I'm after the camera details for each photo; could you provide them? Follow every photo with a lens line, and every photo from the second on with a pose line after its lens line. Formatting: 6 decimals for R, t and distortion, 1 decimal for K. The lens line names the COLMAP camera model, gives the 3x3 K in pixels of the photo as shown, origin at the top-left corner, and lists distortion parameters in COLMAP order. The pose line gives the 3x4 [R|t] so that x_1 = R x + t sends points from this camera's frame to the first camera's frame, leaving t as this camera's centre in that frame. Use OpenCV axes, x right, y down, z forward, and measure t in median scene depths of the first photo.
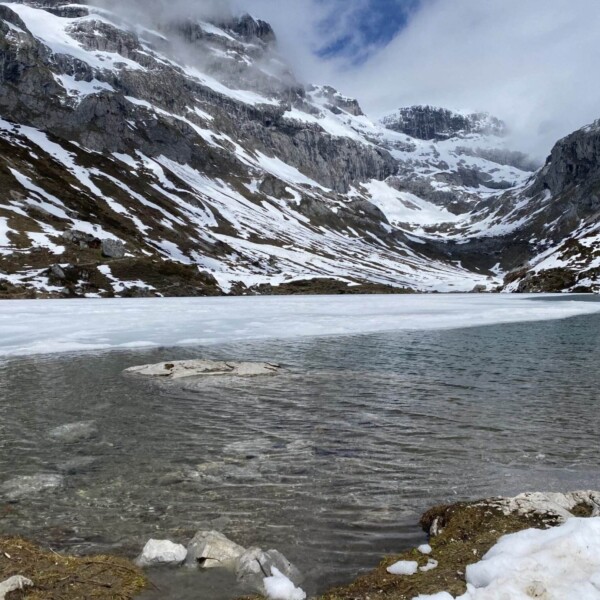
lens RADIAL K [[591.9, 0, 304.7], [0, 591.9, 303.0], [0, 0, 1]] dist [0.090457, -0.150382]
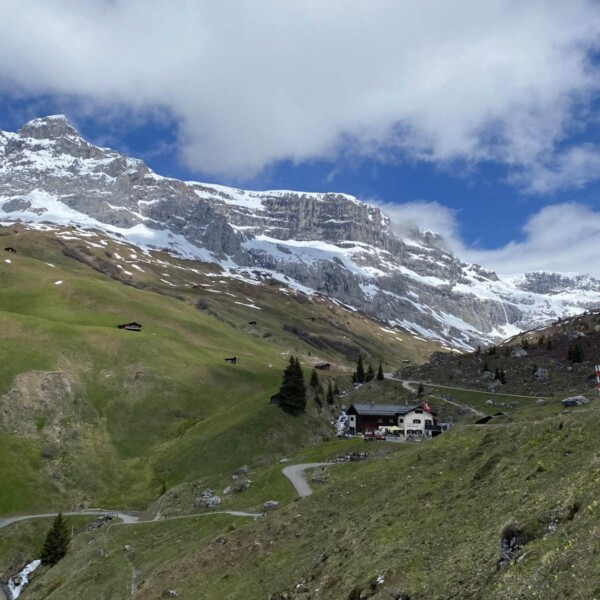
lens RADIAL K [[590.7, 0, 293.4], [0, 590.7, 298.3], [0, 0, 1]] dist [0.155846, -0.360540]
pose [[0.971774, -0.007598, -0.235792, -0.117455], [-0.040008, 0.979697, -0.196453, 0.133621], [0.232498, 0.200342, 0.951739, -1.260446]]
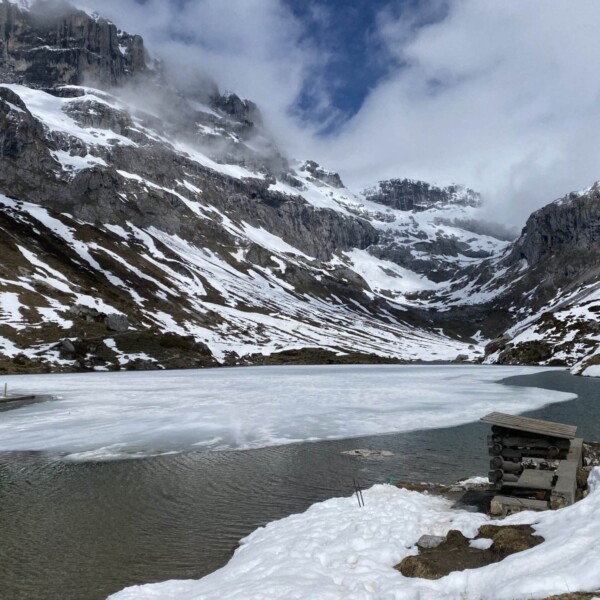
lens RADIAL K [[590.7, 0, 293.4], [0, 590.7, 298.3], [0, 0, 1]] dist [0.155846, -0.360540]
pose [[0.999937, 0.001595, 0.011142, -0.004730], [-0.000287, 0.993194, -0.116472, -0.002483], [-0.011252, 0.116461, 0.993131, -0.016413]]
